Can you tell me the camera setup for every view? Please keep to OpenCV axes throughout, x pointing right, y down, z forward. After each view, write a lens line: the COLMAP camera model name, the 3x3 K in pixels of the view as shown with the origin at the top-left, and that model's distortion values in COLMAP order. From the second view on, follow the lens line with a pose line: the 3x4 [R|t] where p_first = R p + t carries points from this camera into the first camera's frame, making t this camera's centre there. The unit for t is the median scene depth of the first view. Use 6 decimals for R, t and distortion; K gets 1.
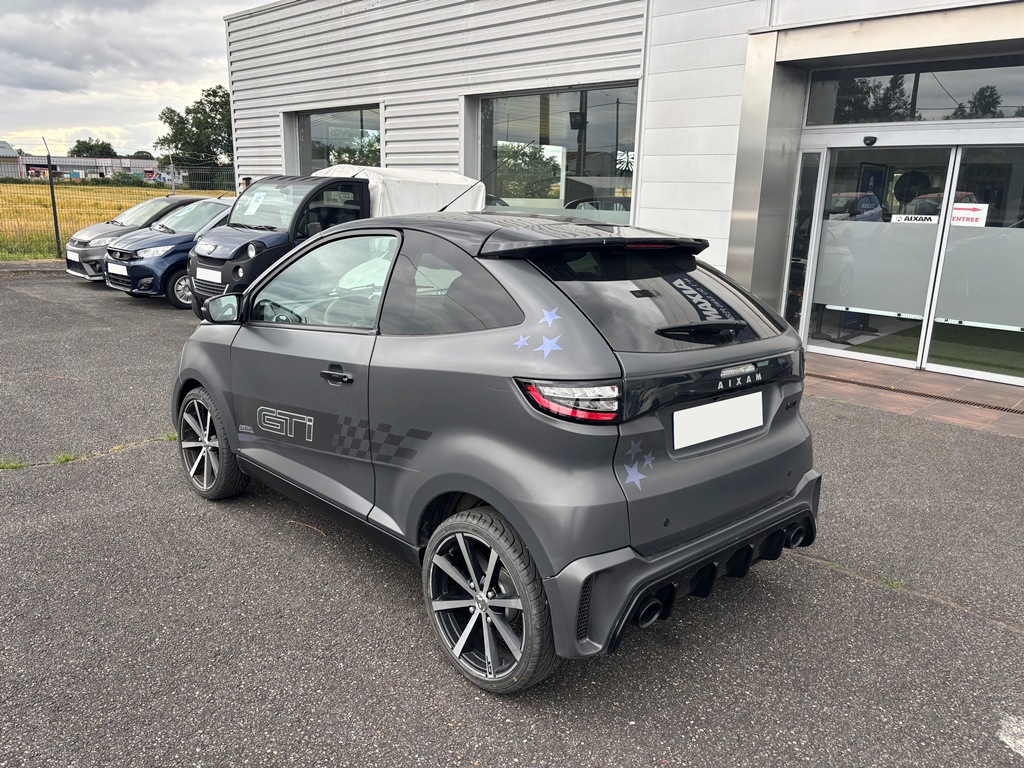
lens RADIAL K [[790.9, 0, 509.8], [0, 790.9, 384.0], [0, 0, 1]] dist [0.062390, -0.071428]
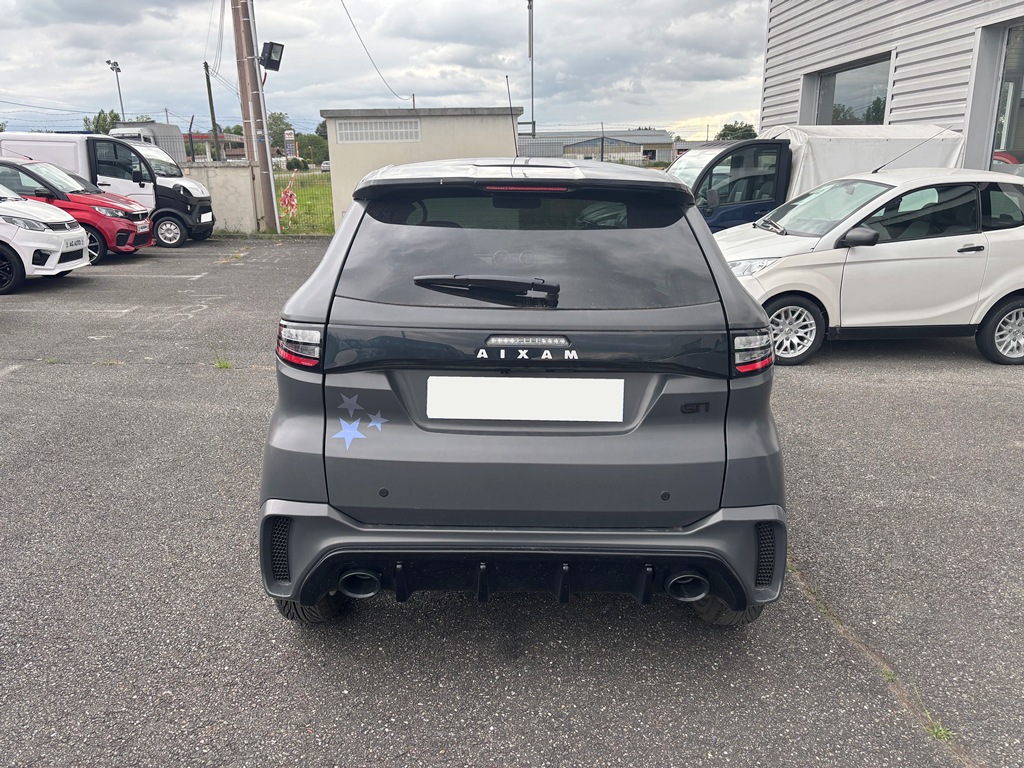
lens RADIAL K [[794.5, 0, 512.0], [0, 794.5, 384.0], [0, 0, 1]] dist [0.068419, -0.068126]
pose [[0.724591, 0.146976, -0.673325, 0.215793], [-0.130023, 0.988604, 0.075874, -0.008583], [0.676803, 0.032570, 0.735443, 0.102636]]
